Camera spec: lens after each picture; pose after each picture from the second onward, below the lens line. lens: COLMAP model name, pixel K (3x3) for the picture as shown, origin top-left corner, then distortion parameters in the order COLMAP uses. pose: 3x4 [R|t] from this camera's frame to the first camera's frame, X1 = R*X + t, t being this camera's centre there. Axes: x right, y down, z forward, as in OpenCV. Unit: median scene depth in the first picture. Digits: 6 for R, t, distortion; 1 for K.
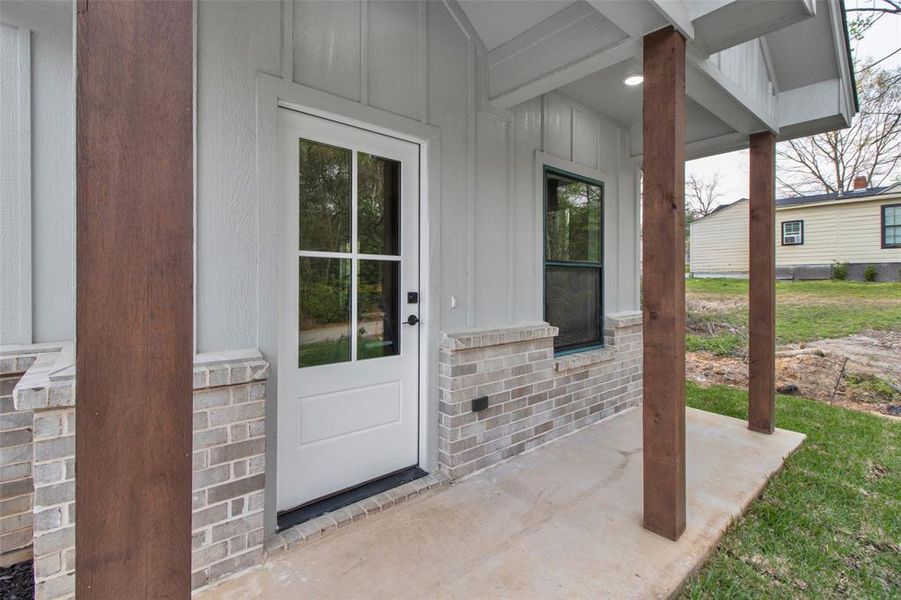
lens RADIAL K [[427.3, 0, 445.5], [0, 427.3, 289.8], [0, 0, 1]] dist [-0.000745, -0.007055]
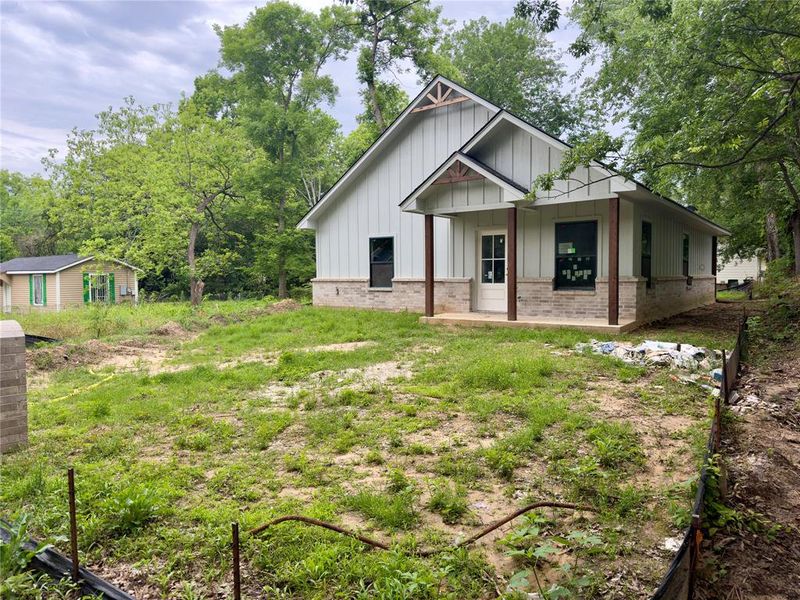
lens RADIAL K [[556.5, 0, 400.0], [0, 556.5, 313.5], [0, 0, 1]] dist [0.015058, -0.004033]
pose [[0.208800, 0.072517, -0.975266, 4.110831], [0.000093, 0.997246, 0.074171, 0.042045], [0.977958, -0.015578, 0.208218, -0.904240]]
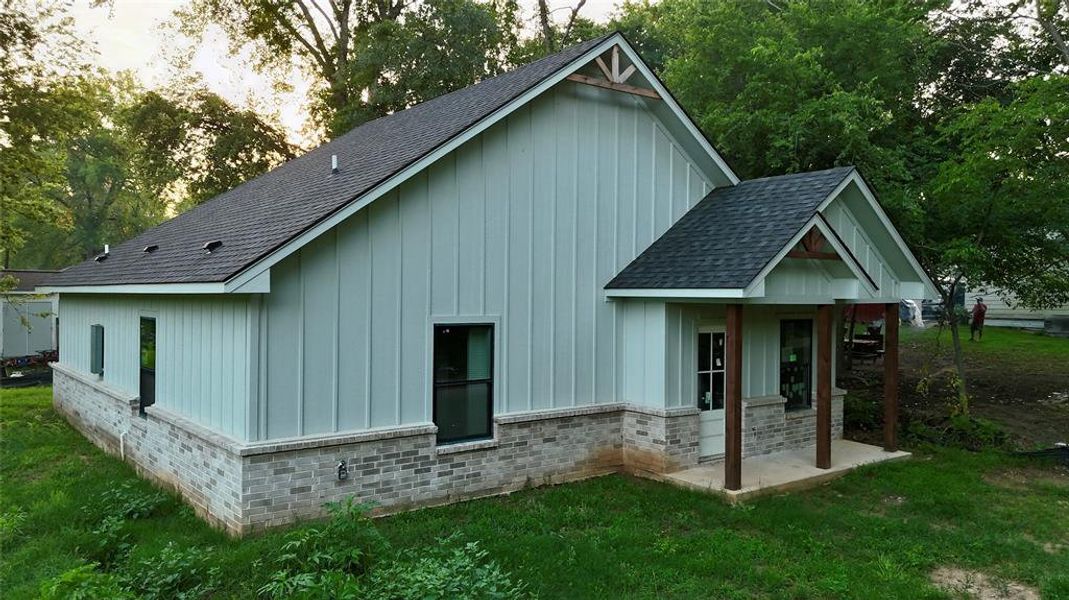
lens RADIAL K [[812.5, 0, 534.5], [0, 812.5, 300.0], [0, 0, 1]] dist [0.003370, -0.000062]
pose [[0.998976, 0.012232, -0.043561, -0.878335], [-0.012696, 0.999865, -0.010404, -0.366176], [0.043428, 0.010946, 0.998997, -3.313958]]
